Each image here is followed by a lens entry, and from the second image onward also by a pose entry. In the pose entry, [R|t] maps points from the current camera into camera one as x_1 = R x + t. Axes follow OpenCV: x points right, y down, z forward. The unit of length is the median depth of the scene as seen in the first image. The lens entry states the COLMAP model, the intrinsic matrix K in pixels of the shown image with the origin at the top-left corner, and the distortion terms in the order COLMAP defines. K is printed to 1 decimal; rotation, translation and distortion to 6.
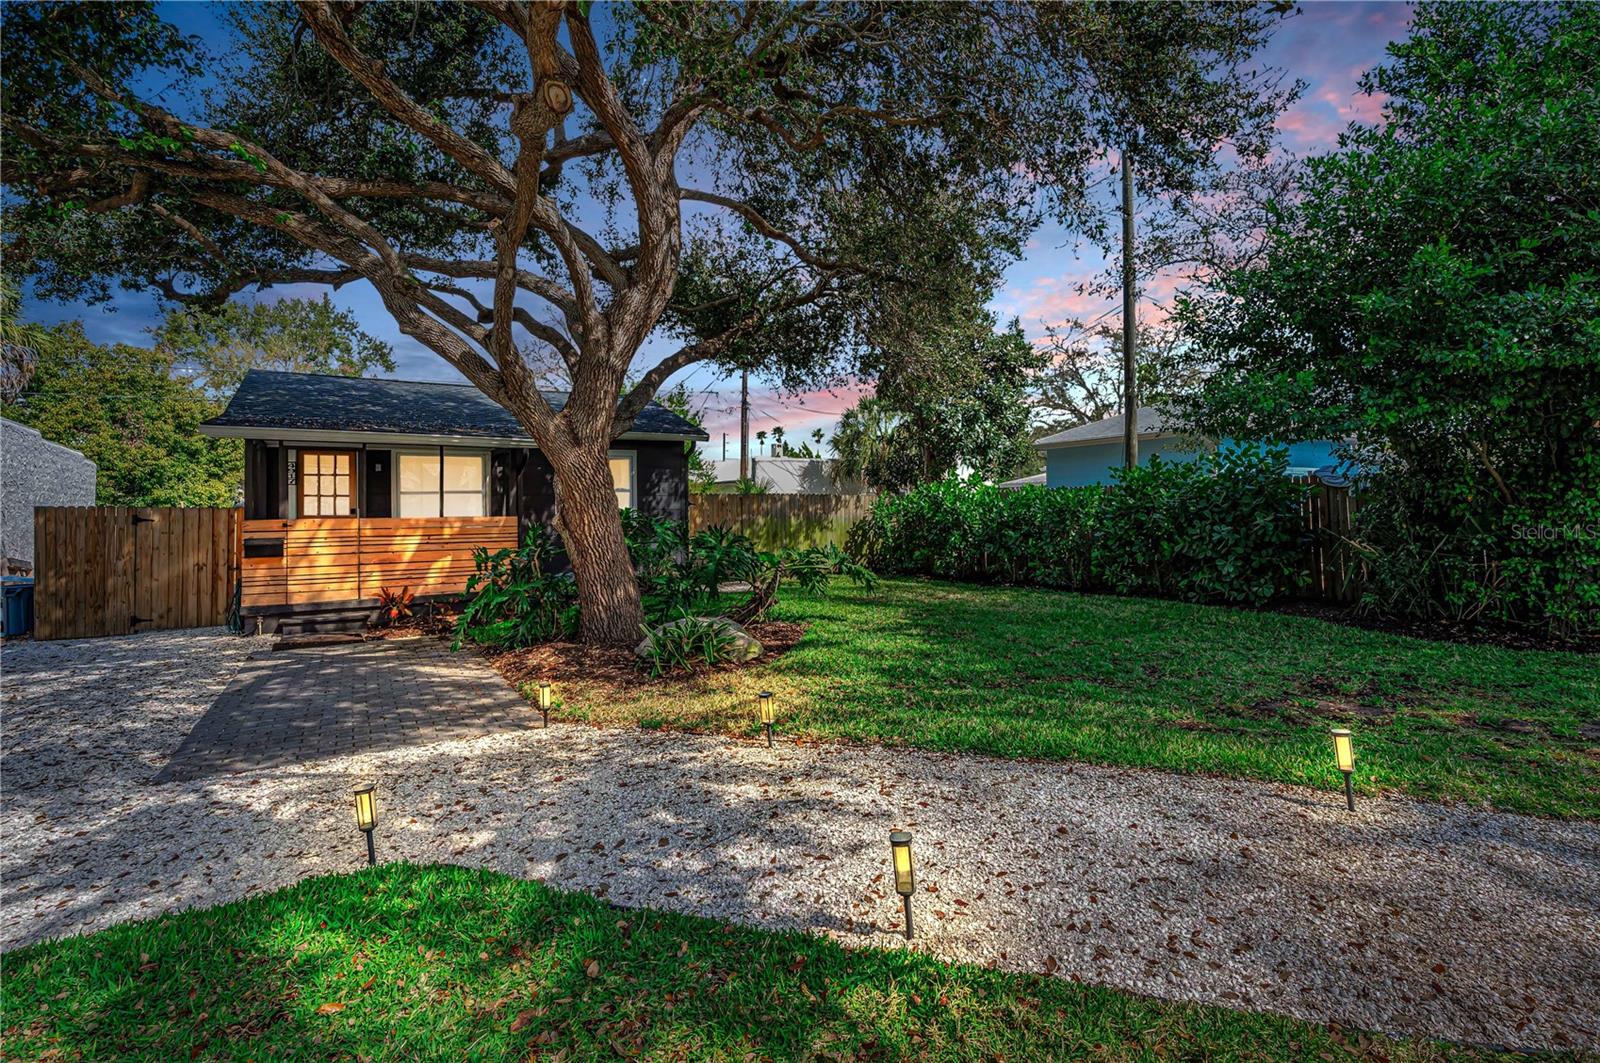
lens RADIAL K [[744.0, 0, 798.5], [0, 744.0, 540.8], [0, 0, 1]] dist [0.002203, 0.000187]
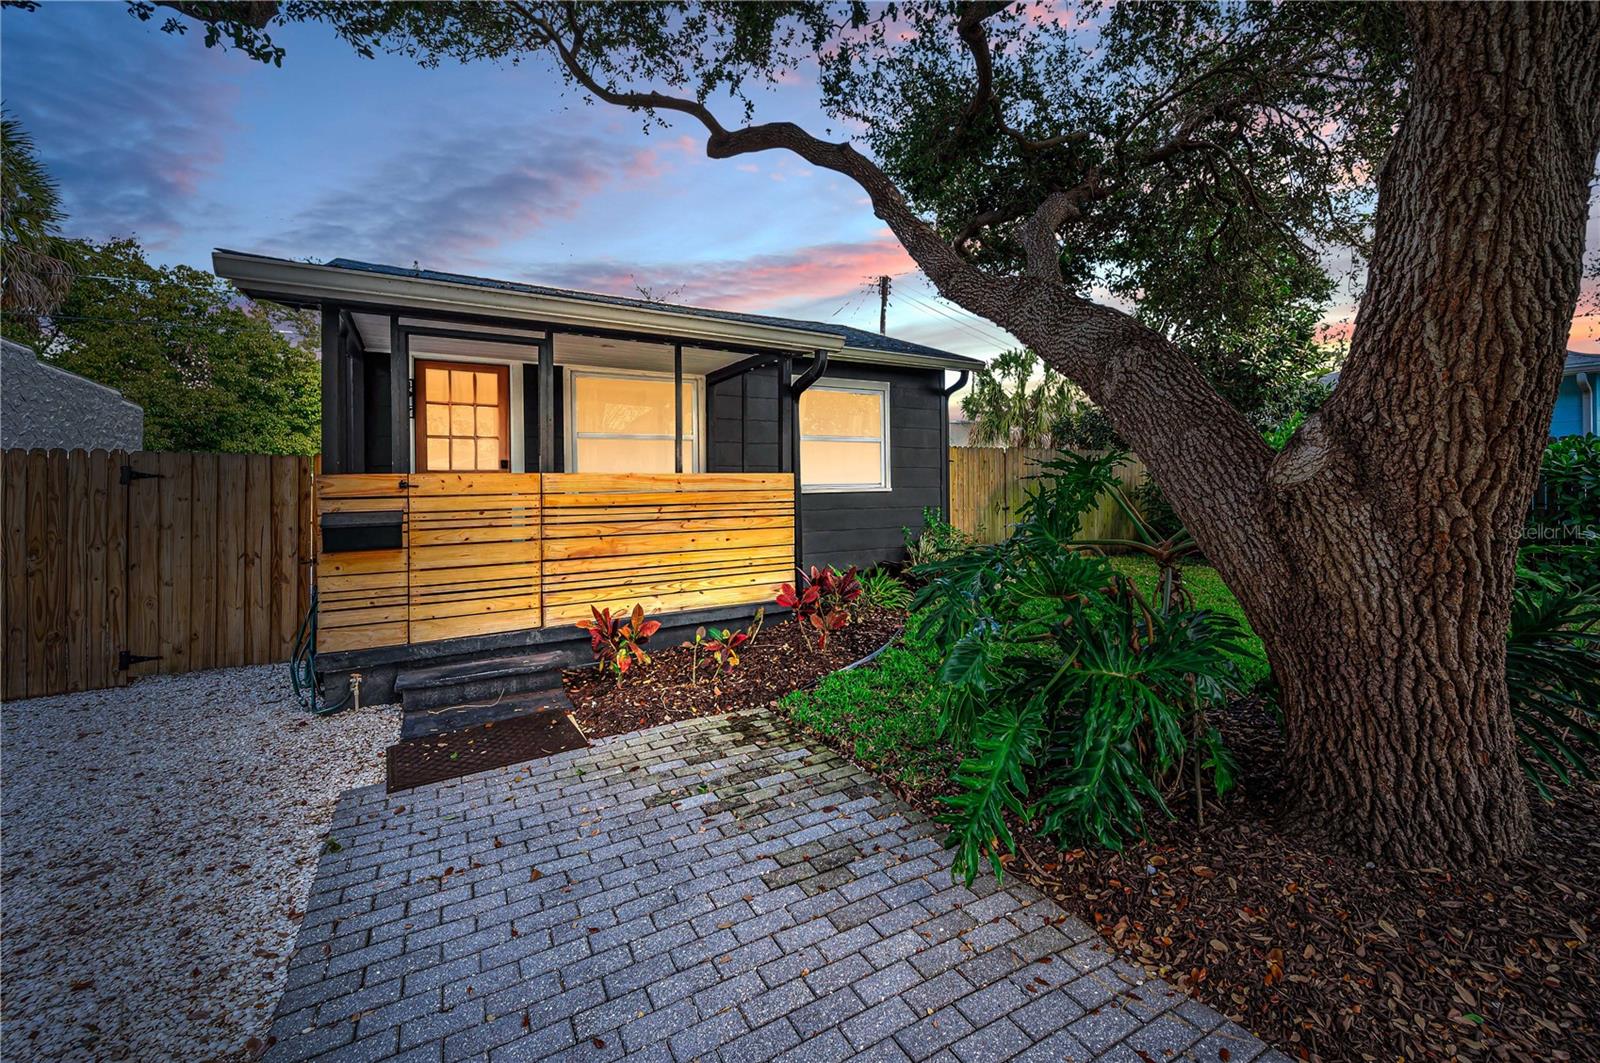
lens RADIAL K [[623.2, 0, 801.8], [0, 623.2, 517.0], [0, 0, 1]] dist [-0.003800, -0.000225]
pose [[0.999989, 0.004666, -0.000266, -0.365569], [-0.004659, 0.999754, 0.021688, -0.008579], [0.000367, -0.021687, 0.999765, 0.504369]]
